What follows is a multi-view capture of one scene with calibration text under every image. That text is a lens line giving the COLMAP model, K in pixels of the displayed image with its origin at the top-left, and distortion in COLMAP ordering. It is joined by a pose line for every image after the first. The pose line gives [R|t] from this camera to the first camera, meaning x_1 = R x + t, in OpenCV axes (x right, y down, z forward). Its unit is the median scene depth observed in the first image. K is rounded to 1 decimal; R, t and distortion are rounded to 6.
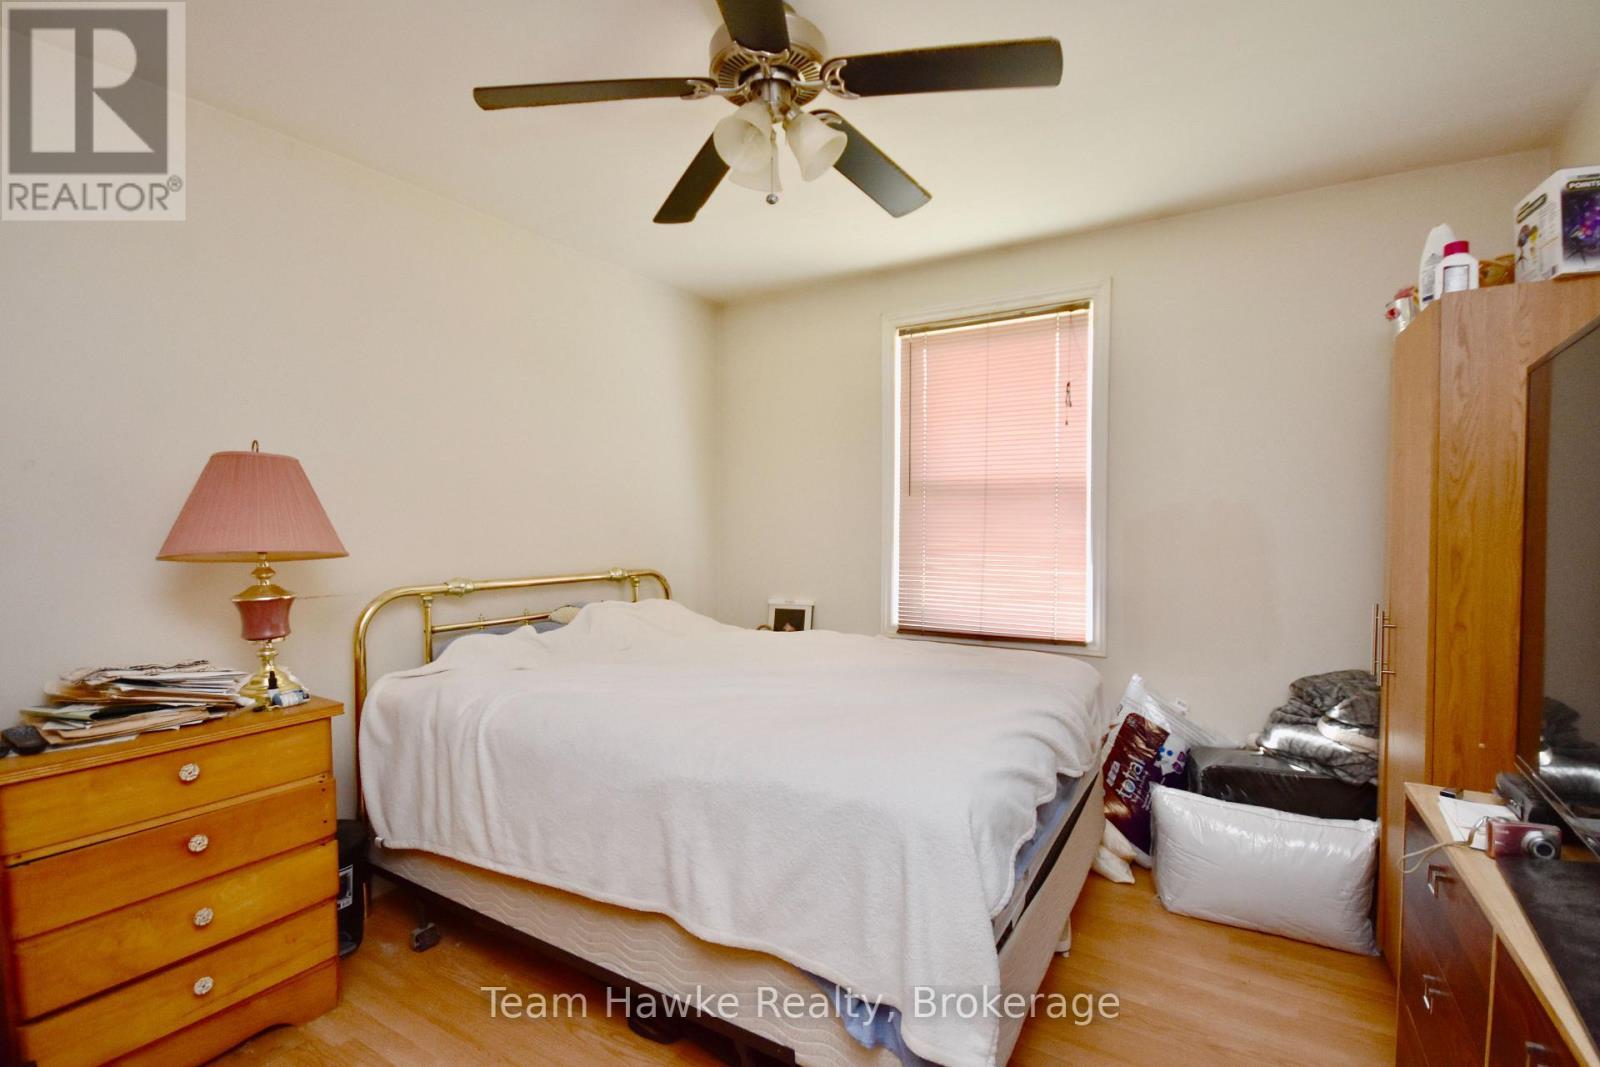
lens RADIAL K [[727.6, 0, 800.6], [0, 727.6, 537.7], [0, 0, 1]] dist [0.002898, -0.000019]
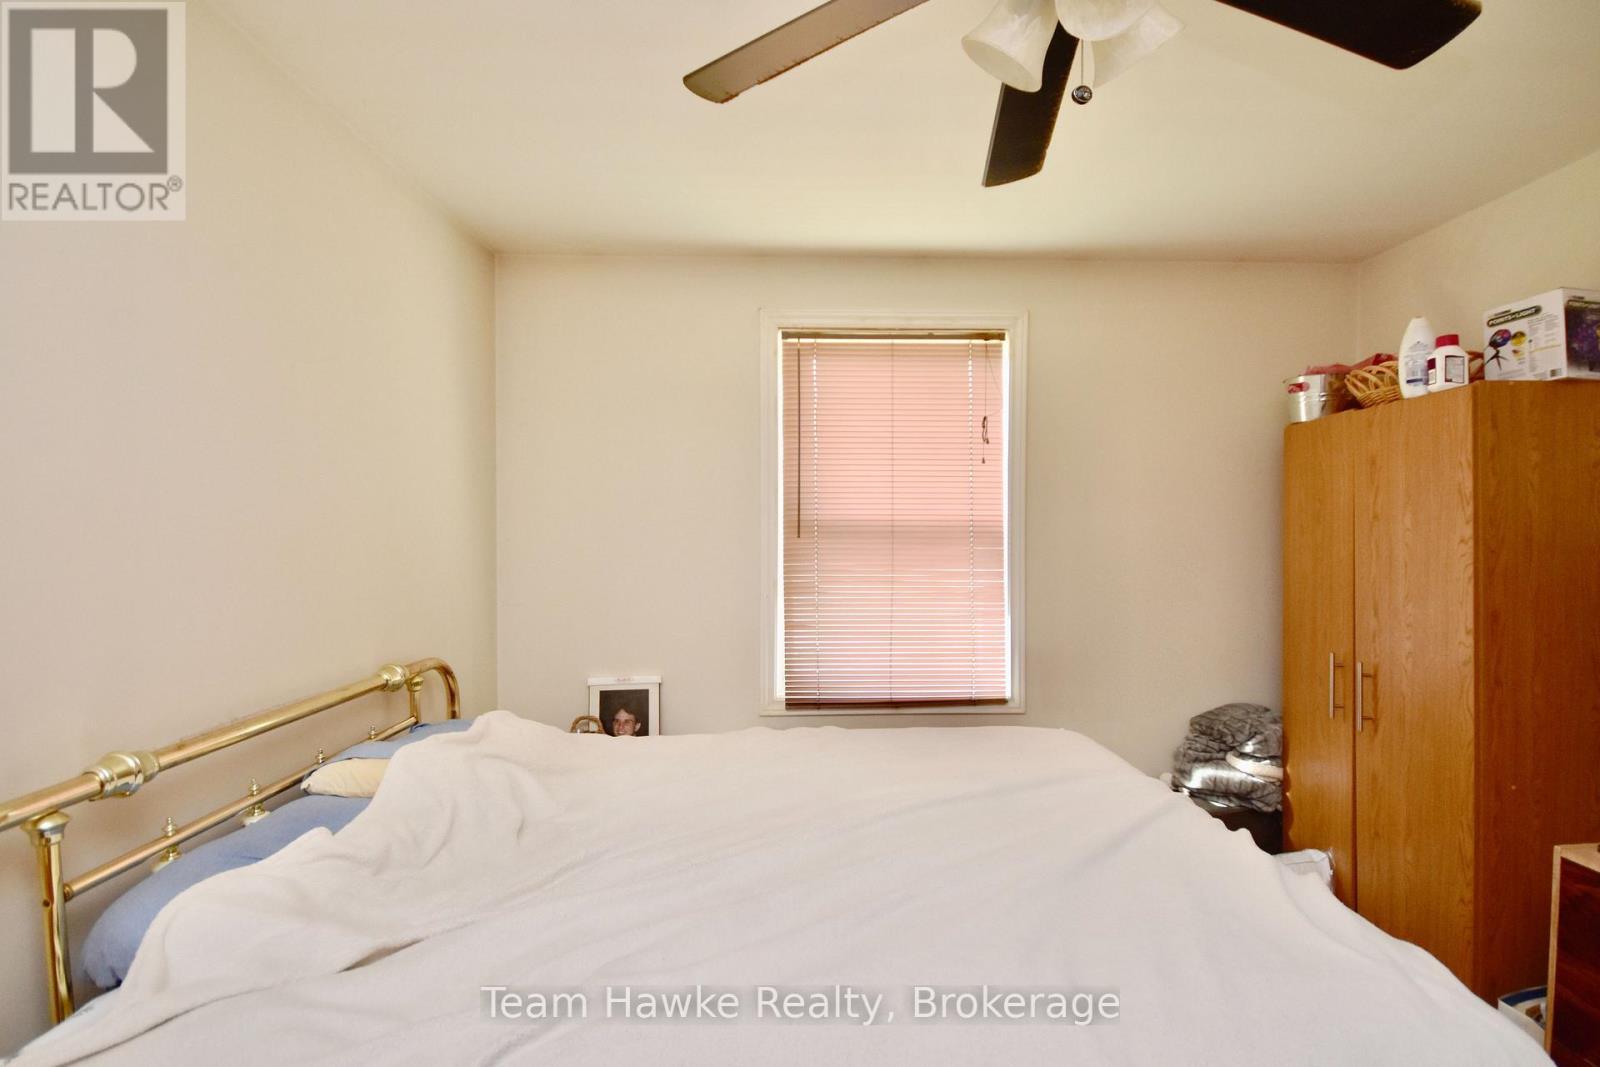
lens RADIAL K [[727.6, 0, 800.6], [0, 727.6, 537.7], [0, 0, 1]] dist [0.002898, -0.000019]
pose [[0.837347, -0.007437, 0.546621, -0.392518], [0.013292, 0.999889, -0.006758, -0.069804], [-0.546510, 0.012925, 0.837353, 0.431839]]
